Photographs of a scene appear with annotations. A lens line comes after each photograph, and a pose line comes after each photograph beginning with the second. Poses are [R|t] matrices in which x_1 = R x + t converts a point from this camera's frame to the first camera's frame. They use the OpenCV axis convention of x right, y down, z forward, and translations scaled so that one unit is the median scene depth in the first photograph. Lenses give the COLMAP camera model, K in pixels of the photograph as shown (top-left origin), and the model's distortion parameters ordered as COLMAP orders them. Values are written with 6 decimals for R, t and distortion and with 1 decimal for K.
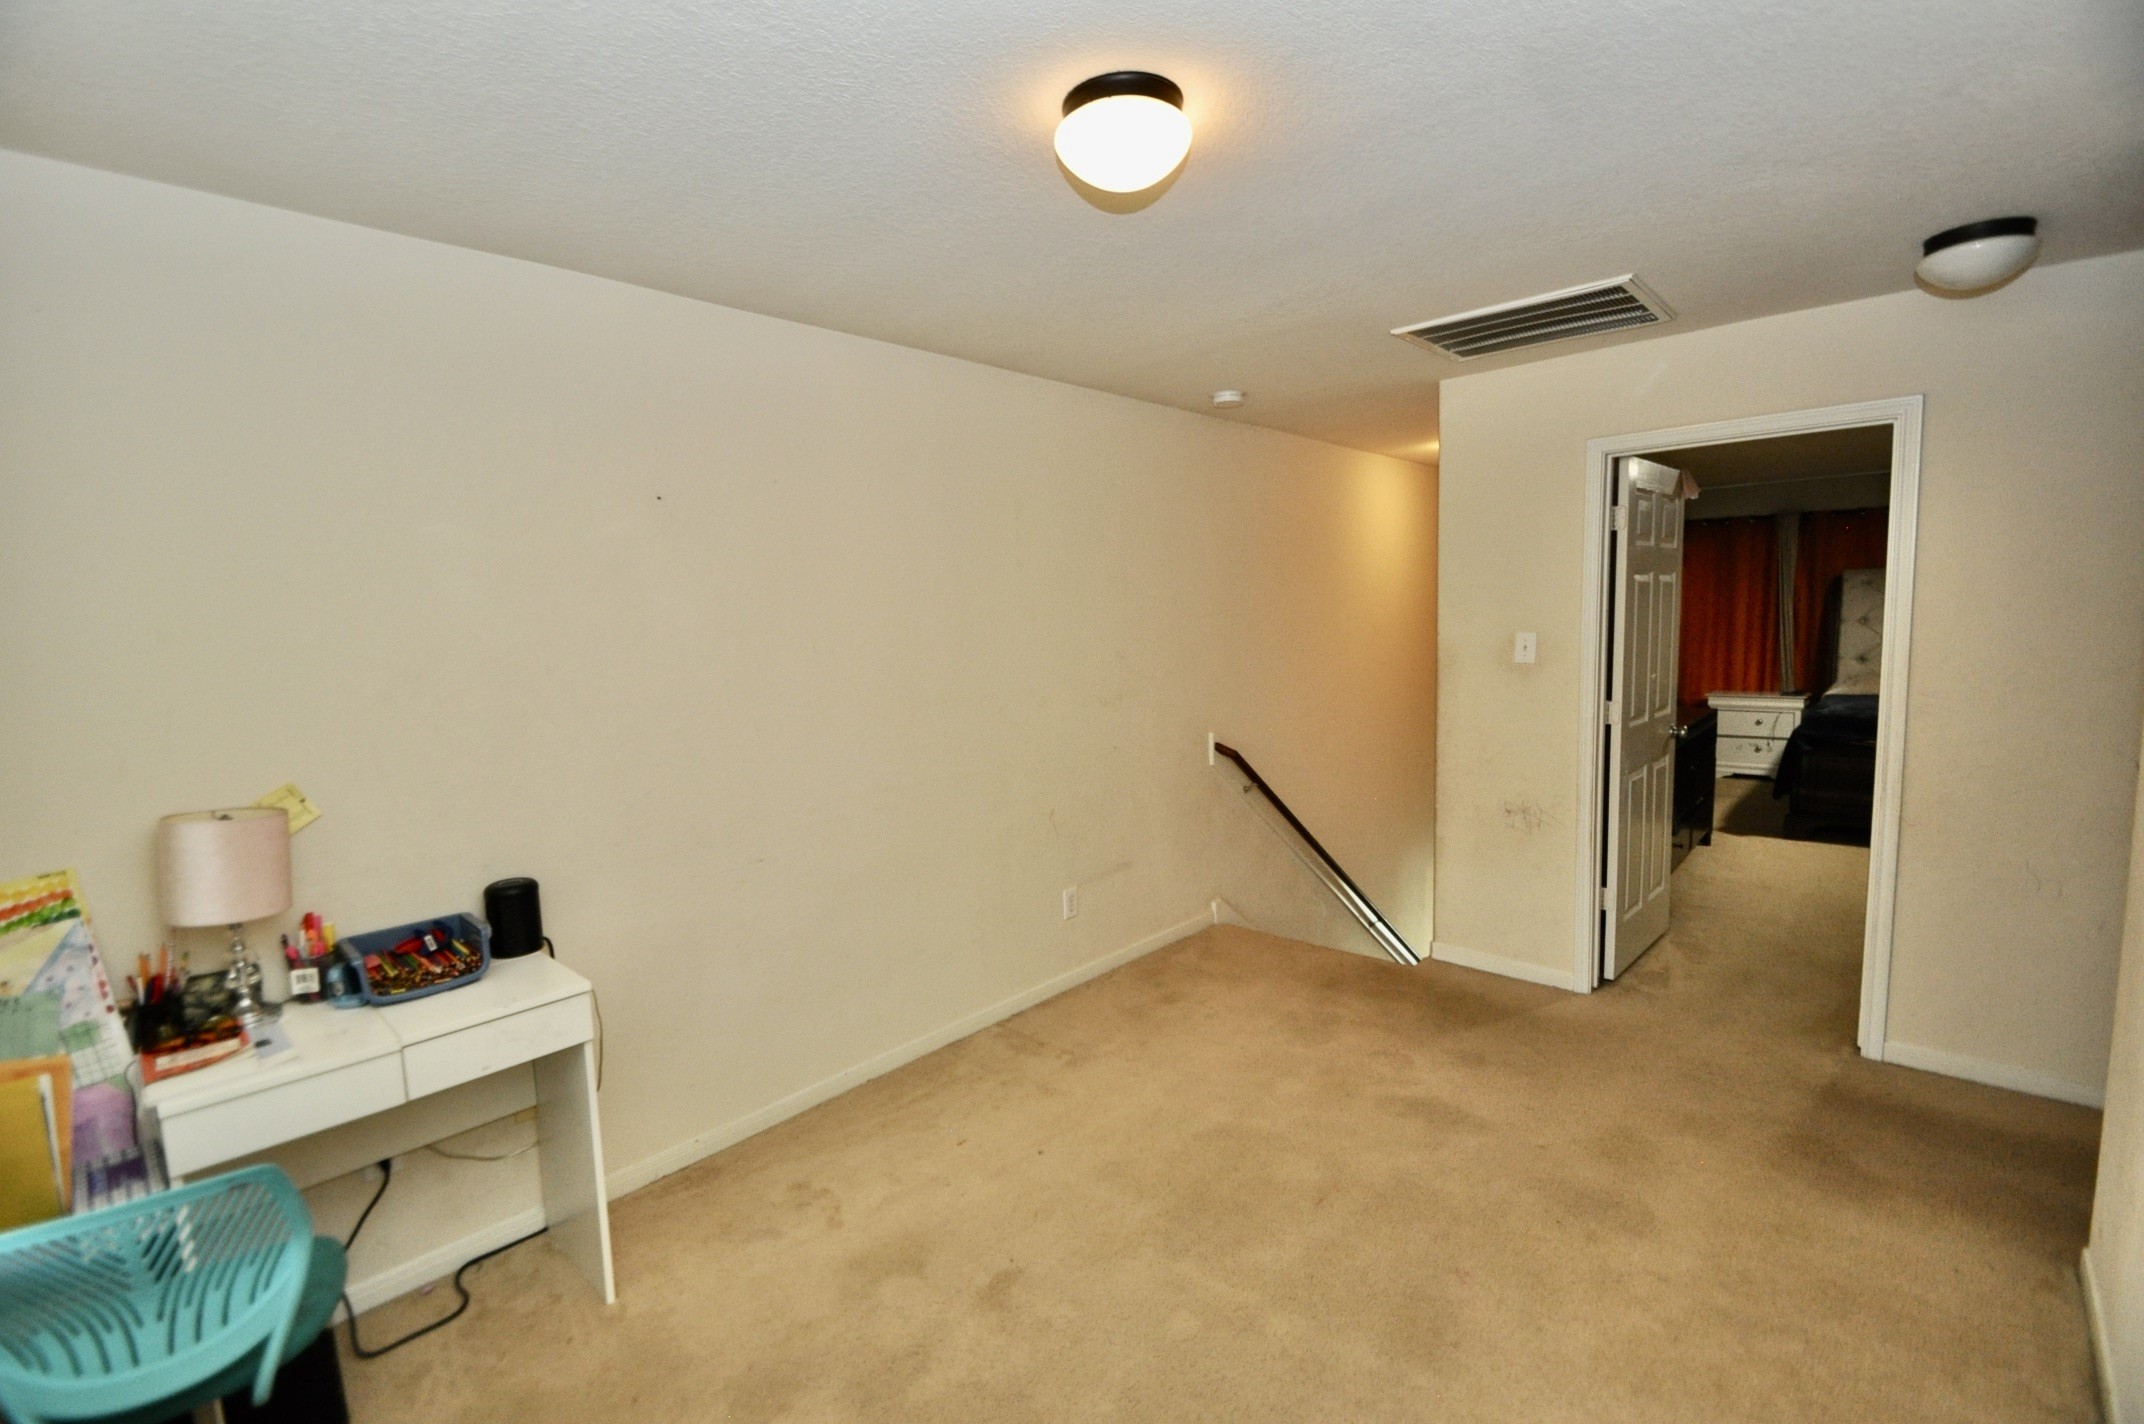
lens RADIAL K [[935.5, 0, 1076.4], [0, 935.5, 716.2], [0, 0, 1]] dist [0.005651, -0.011338]
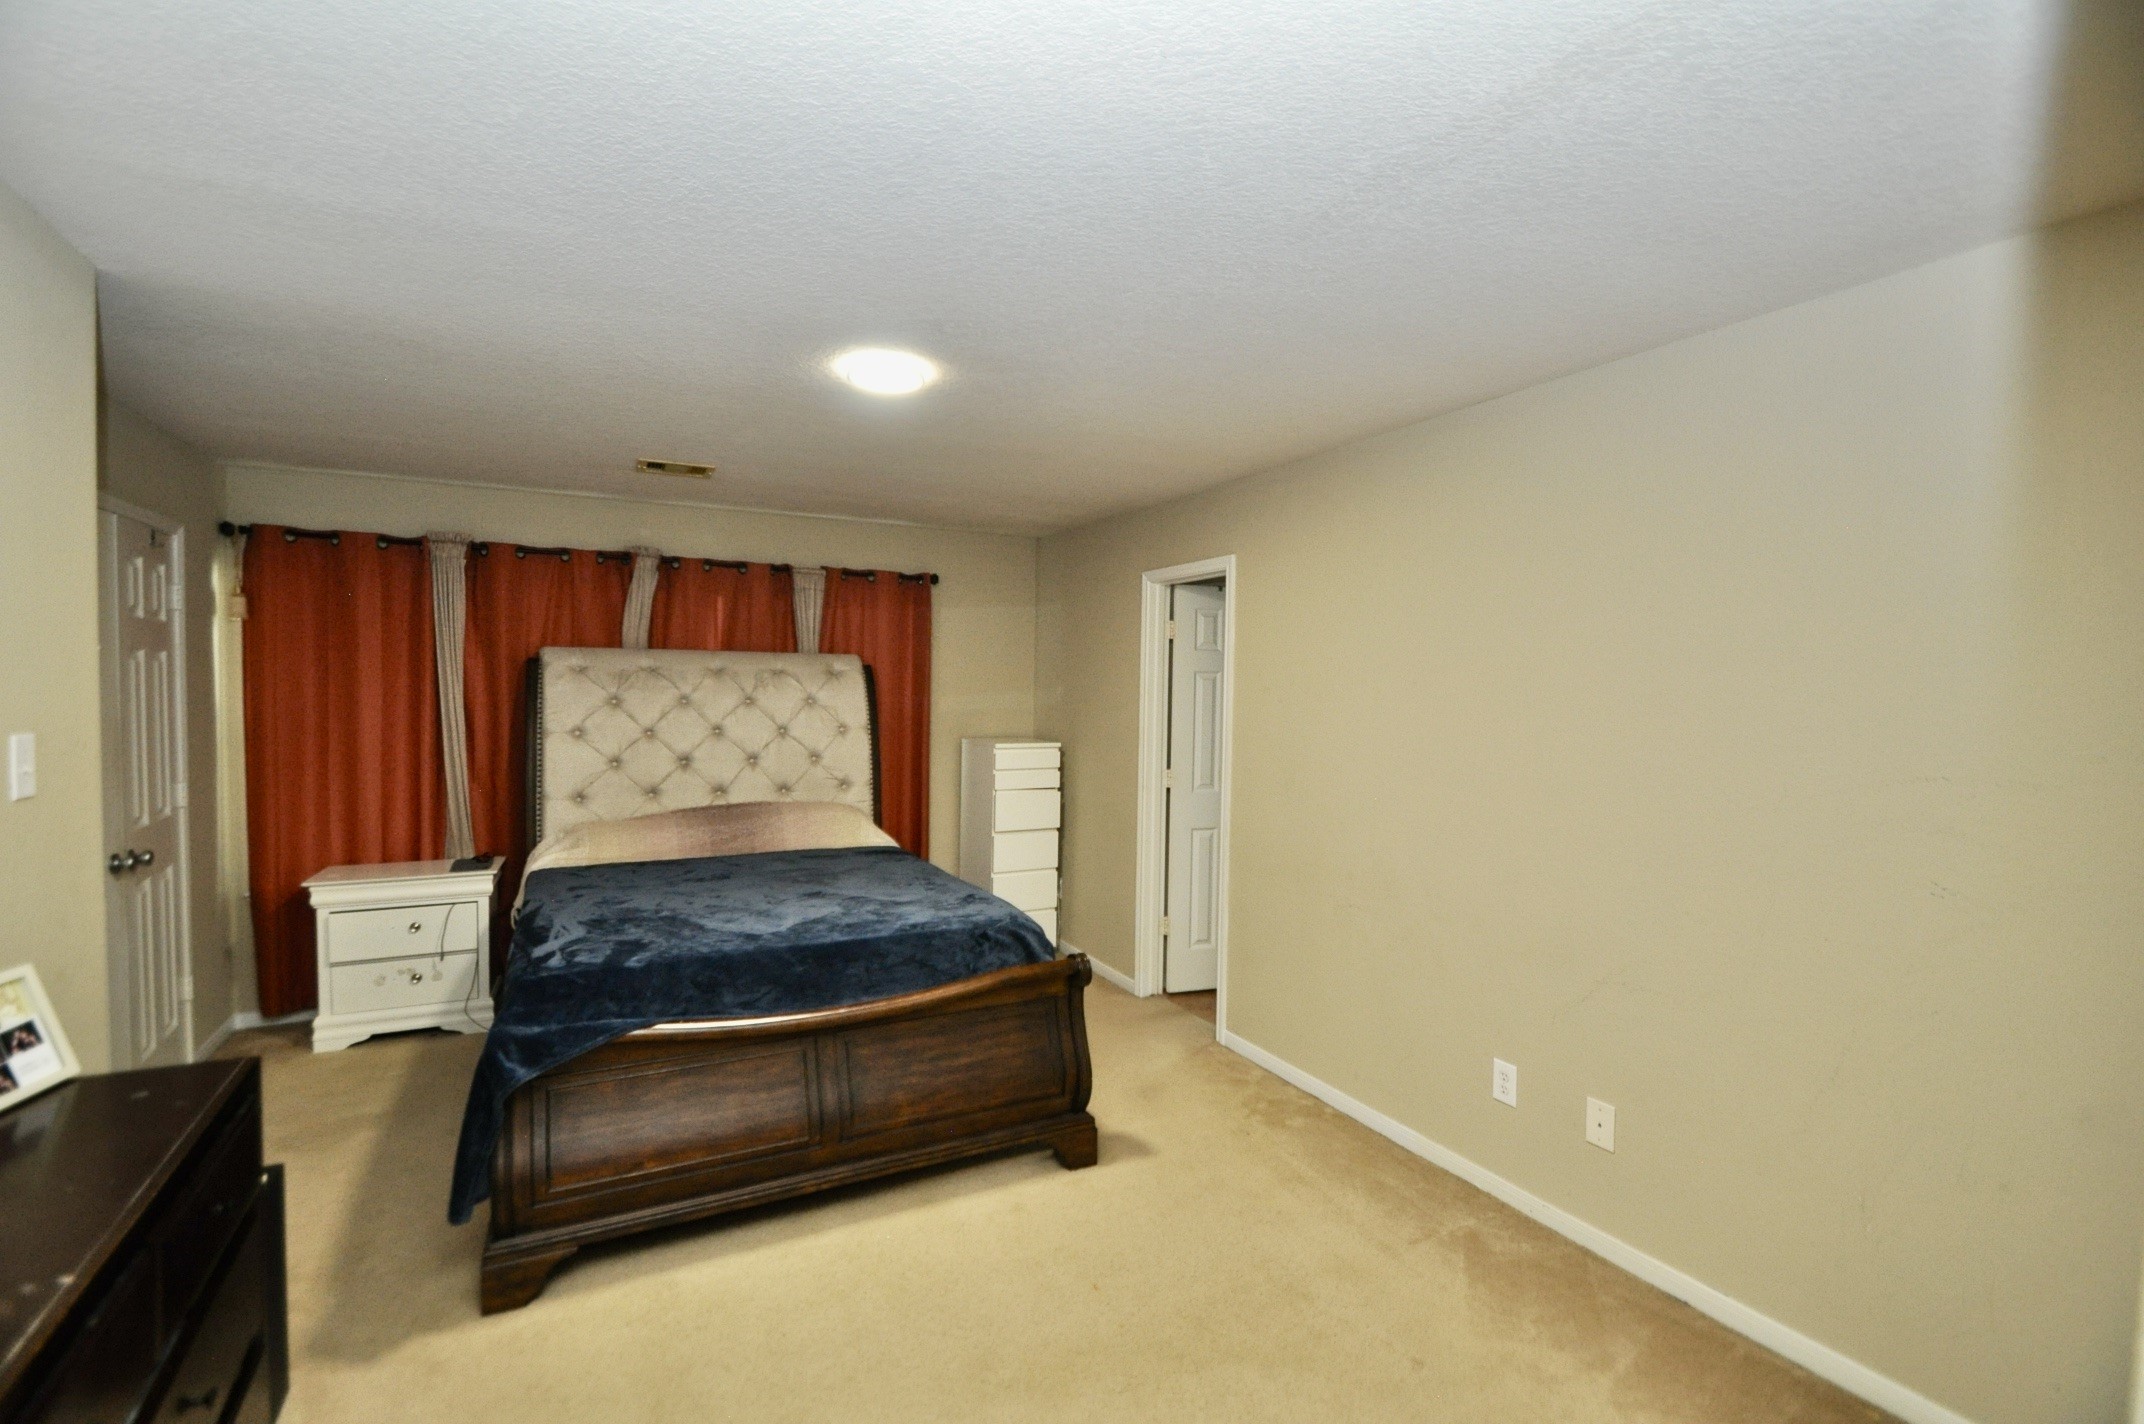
lens RADIAL K [[935.5, 0, 1080.5], [0, 935.5, 697.6], [0, 0, 1]] dist [0.005651, -0.011338]
pose [[0.323181, -0.000439, 0.946337, 0.356743], [0.078073, 0.996603, -0.026200, -0.079611], [-0.943111, 0.082351, 0.322117, 0.471792]]
